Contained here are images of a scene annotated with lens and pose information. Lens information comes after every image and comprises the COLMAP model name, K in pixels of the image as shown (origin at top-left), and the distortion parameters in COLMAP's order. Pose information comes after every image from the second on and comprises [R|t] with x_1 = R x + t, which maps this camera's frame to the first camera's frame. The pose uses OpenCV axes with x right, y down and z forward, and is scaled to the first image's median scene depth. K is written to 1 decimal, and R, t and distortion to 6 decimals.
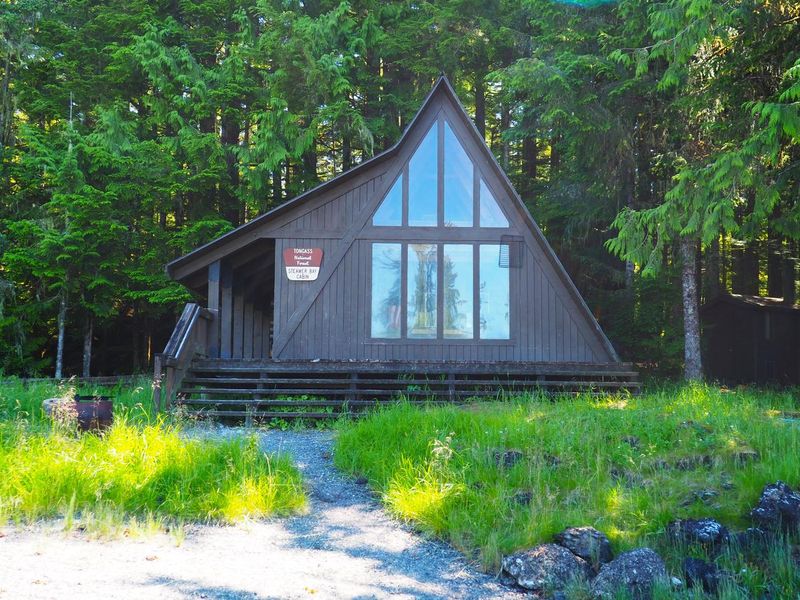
lens RADIAL K [[690.0, 0, 400.0], [0, 690.0, 300.0], [0, 0, 1]] dist [-0.015024, -0.018665]
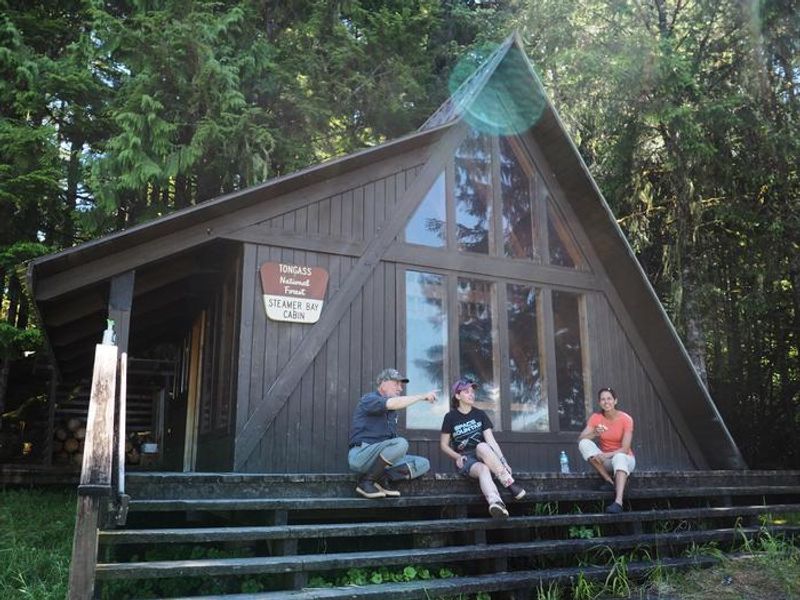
lens RADIAL K [[690.0, 0, 400.0], [0, 690.0, 300.0], [0, 0, 1]] dist [-0.015024, -0.018665]
pose [[0.947758, 0.088798, 0.306380, -0.229339], [-0.043784, 0.987595, -0.150793, 0.033838], [-0.315970, 0.129501, 0.939890, 0.449566]]
